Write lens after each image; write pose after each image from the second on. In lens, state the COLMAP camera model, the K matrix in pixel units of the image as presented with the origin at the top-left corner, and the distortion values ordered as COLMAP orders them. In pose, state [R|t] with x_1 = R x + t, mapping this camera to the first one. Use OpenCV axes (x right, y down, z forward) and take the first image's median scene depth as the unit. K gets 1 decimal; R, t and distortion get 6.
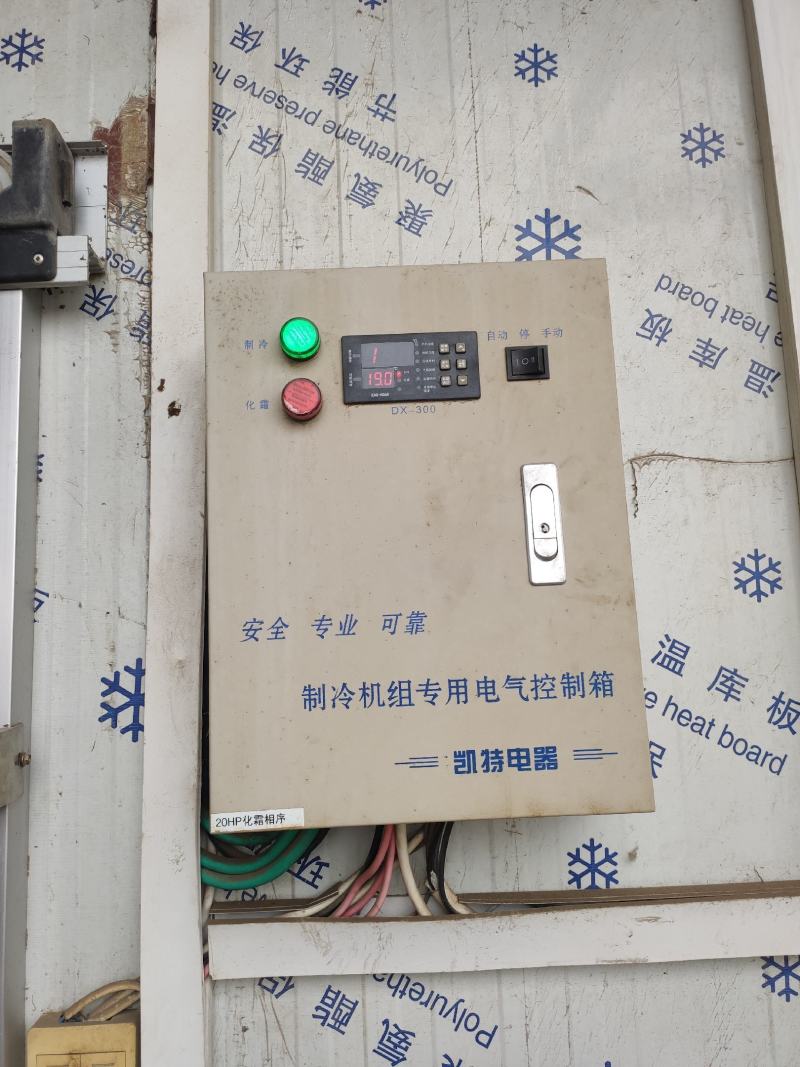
lens RADIAL K [[806.6, 0, 391.9], [0, 806.6, 512.3], [0, 0, 1]] dist [0.041371, -0.024524]
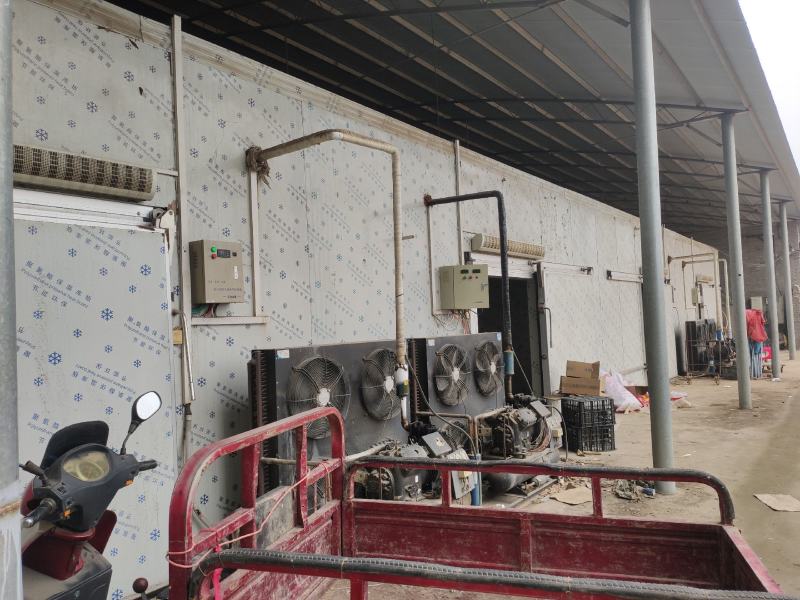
lens RADIAL K [[604.8, 0, 401.7], [0, 604.8, 305.1], [0, 0, 1]] dist [0.041371, -0.024524]
pose [[0.593997, 0.028909, 0.803948, -3.179011], [-0.103351, 0.993815, 0.040625, -0.067263], [-0.797801, -0.107220, 0.593311, -3.489458]]
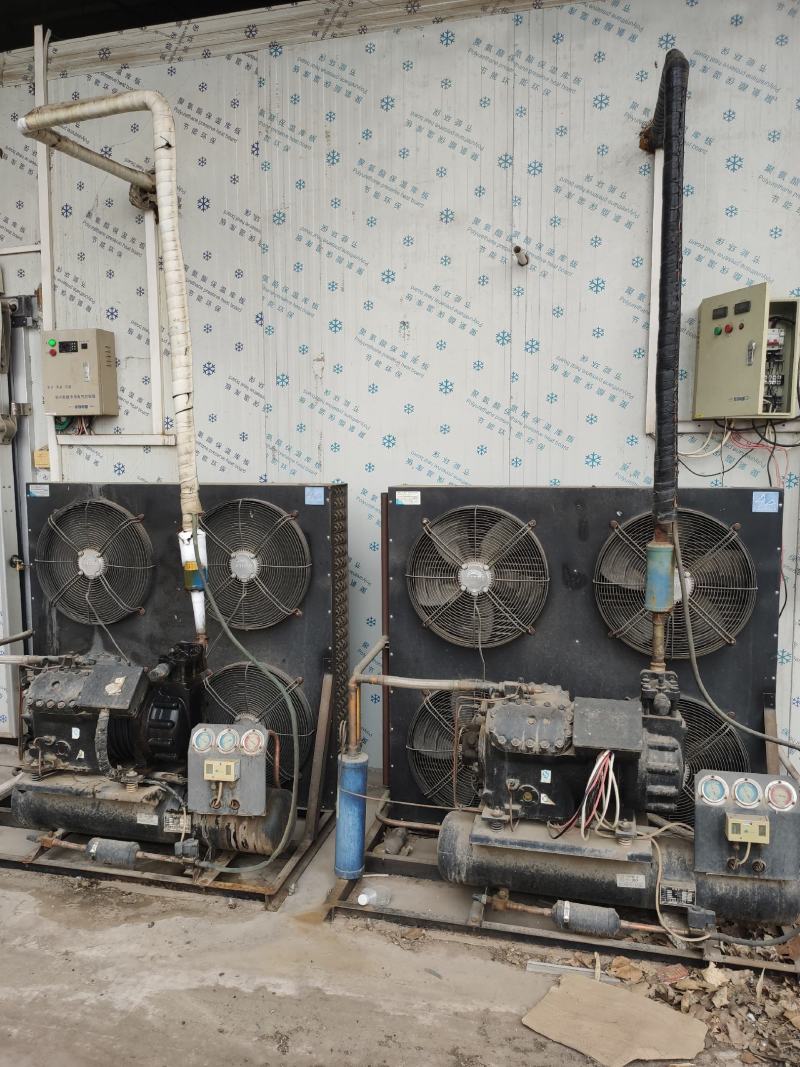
lens RADIAL K [[806.6, 0, 399.6], [0, 806.6, 528.2], [0, 0, 1]] dist [0.041371, -0.024524]
pose [[0.963450, 0.050907, -0.263007, 3.323547], [0.015168, 0.969837, 0.243282, -0.238361], [0.267458, -0.238380, 0.933617, -3.576884]]
